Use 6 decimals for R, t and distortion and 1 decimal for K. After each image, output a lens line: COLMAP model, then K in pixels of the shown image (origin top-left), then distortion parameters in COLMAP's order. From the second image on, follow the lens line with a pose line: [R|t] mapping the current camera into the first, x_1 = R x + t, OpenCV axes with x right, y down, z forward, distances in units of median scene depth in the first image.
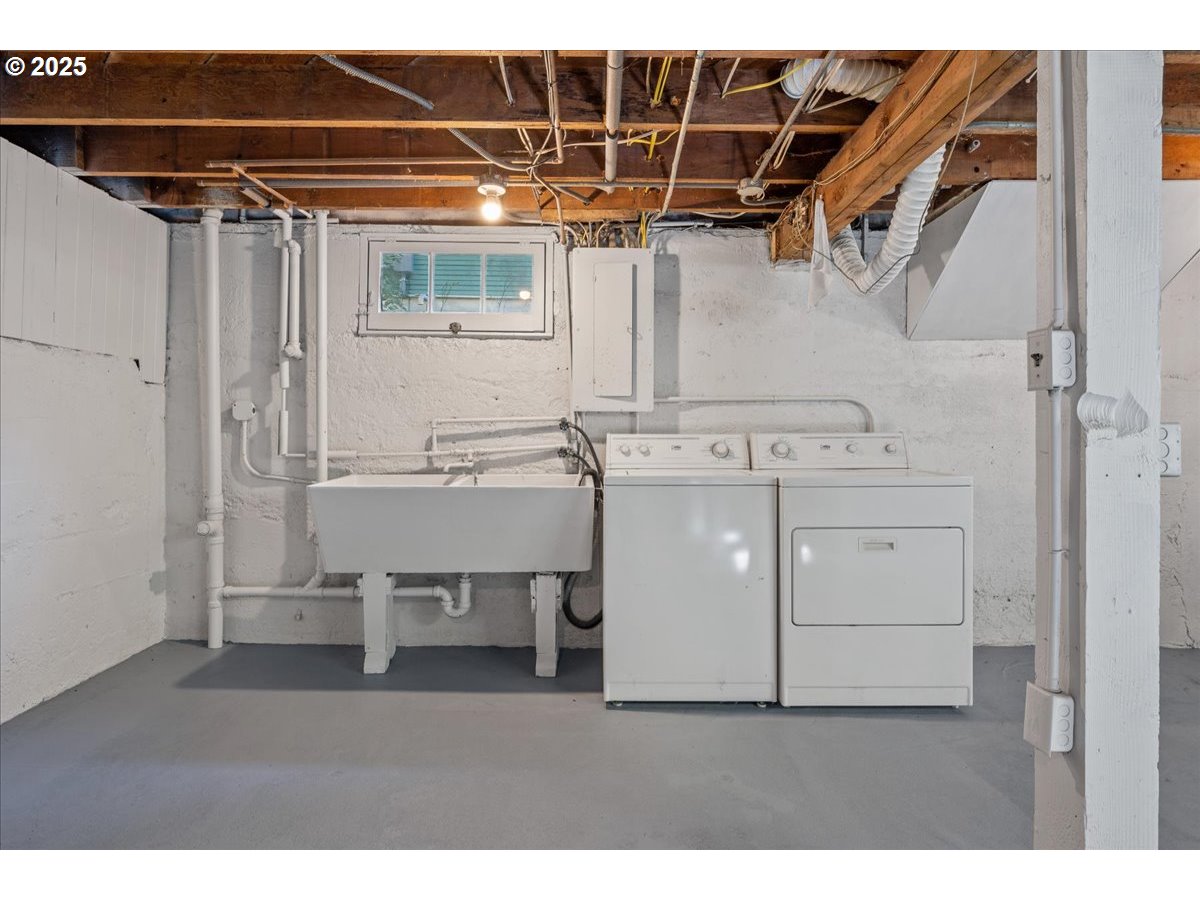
lens RADIAL K [[618.7, 0, 610.2], [0, 618.7, 448.6], [0, 0, 1]] dist [-0.004153, 0.001691]
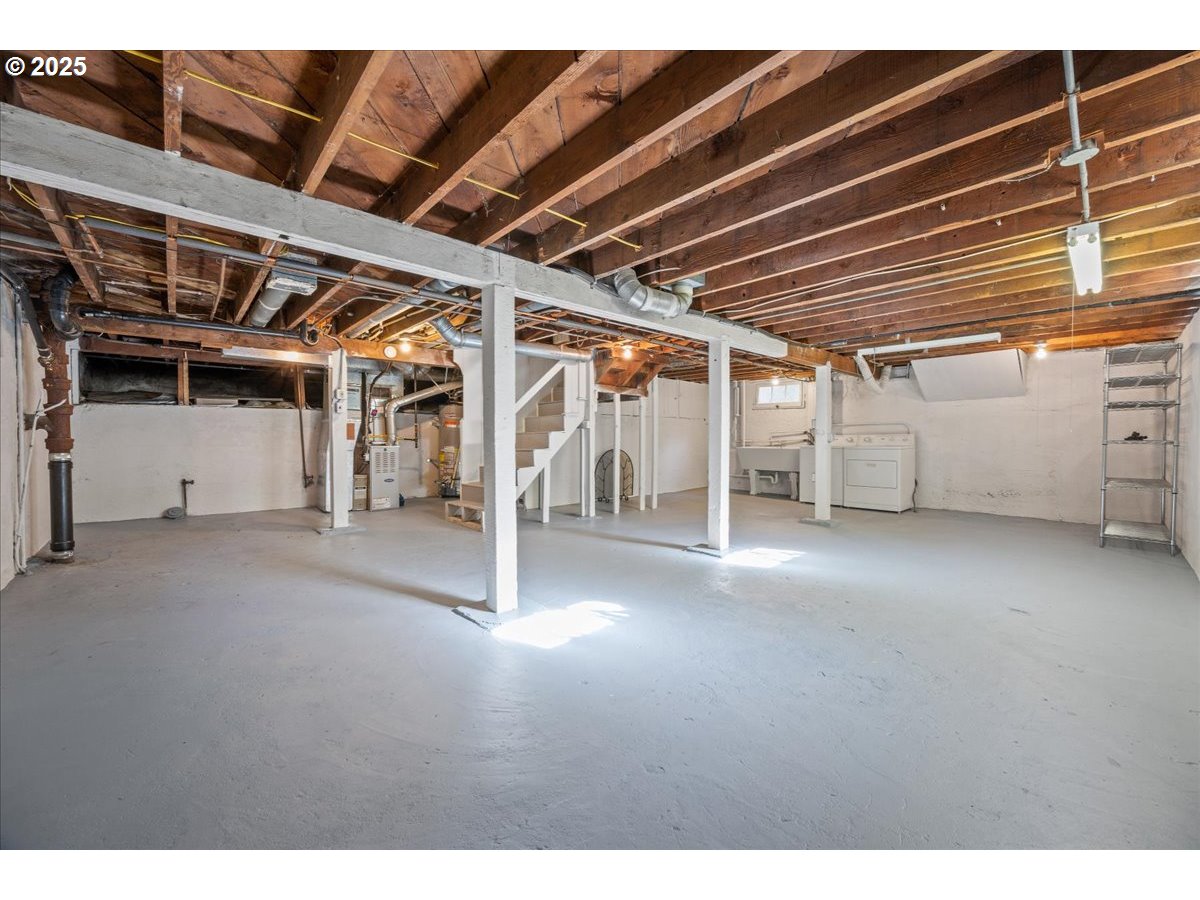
lens RADIAL K [[470.7, 0, 603.9], [0, 470.7, 449.8], [0, 0, 1]] dist [-0.001730, -0.000197]
pose [[0.679279, 0.013631, -0.733754, 1.110075], [-0.002015, 0.999858, 0.016709, 0.016028], [0.733878, -0.009872, 0.679210, -1.659006]]
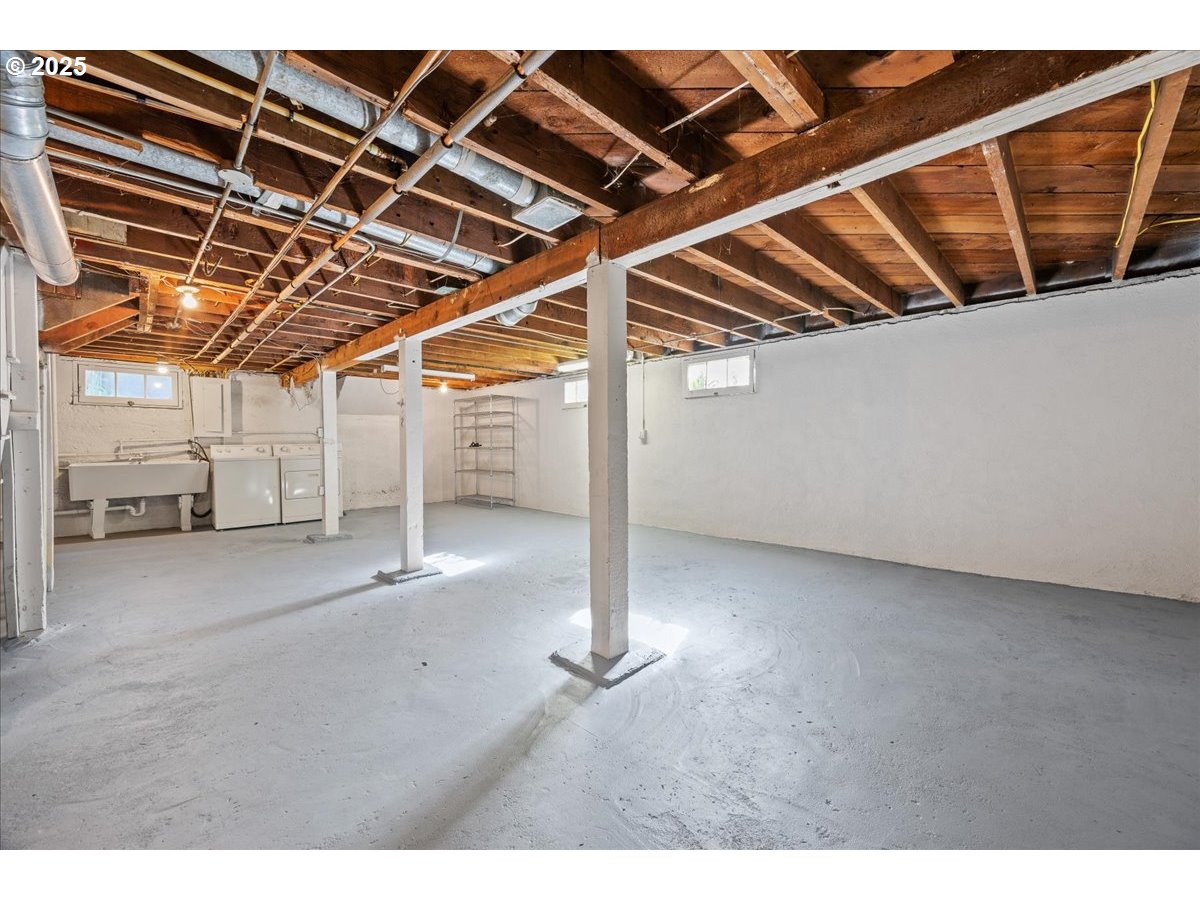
lens RADIAL K [[470.7, 0, 605.9], [0, 470.7, 447.3], [0, 0, 1]] dist [-0.001730, -0.000197]
pose [[0.705882, -0.016069, 0.708147, -0.244187], [0.016966, 0.999839, 0.005776, 0.004443], [-0.708126, 0.007937, 0.706042, -1.723148]]
